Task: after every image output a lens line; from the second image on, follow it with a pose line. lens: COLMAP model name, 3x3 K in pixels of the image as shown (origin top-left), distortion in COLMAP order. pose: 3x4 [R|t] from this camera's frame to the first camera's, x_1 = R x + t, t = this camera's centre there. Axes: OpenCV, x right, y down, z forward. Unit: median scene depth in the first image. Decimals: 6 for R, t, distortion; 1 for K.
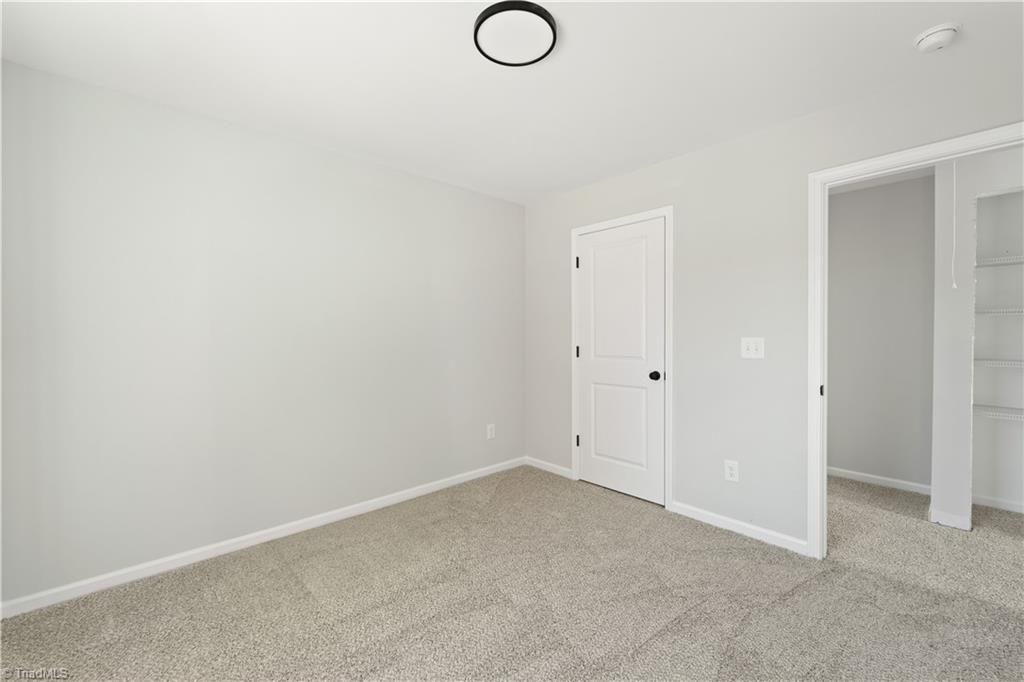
lens RADIAL K [[416.3, 0, 509.2], [0, 416.3, 345.1], [0, 0, 1]] dist [0.000576, -0.000553]
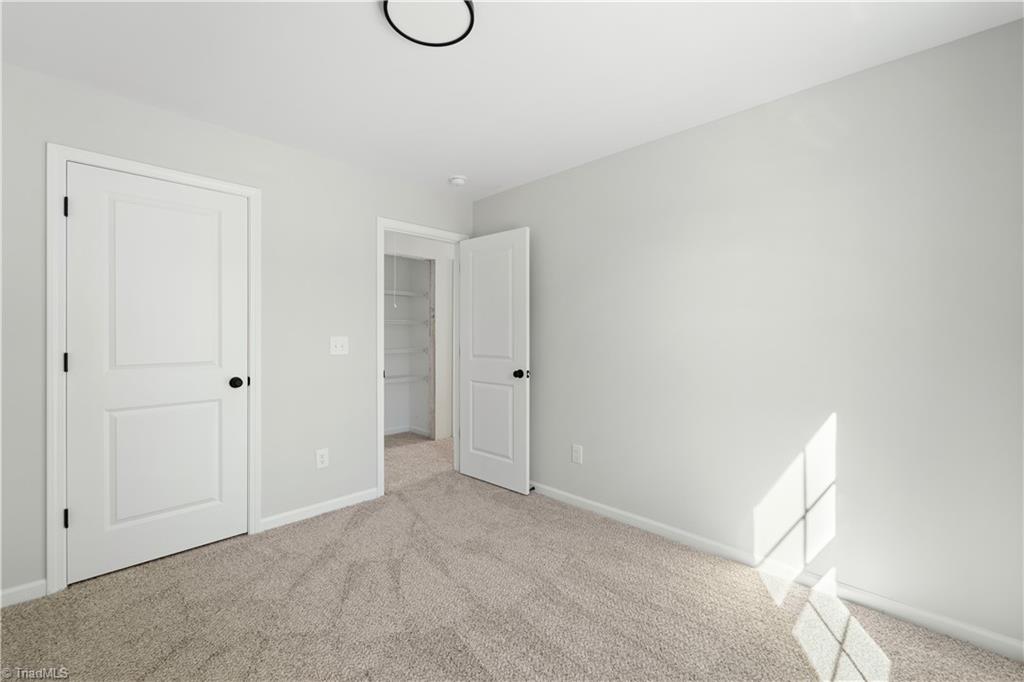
lens RADIAL K [[427.6, 0, 508.8], [0, 427.6, 332.0], [0, 0, 1]] dist [0.003358, 0.000077]
pose [[-0.063246, 0.005685, 0.997982, -0.619322], [0.016917, 0.999846, -0.004624, -0.016790], [-0.997855, 0.016590, -0.063333, 0.574345]]
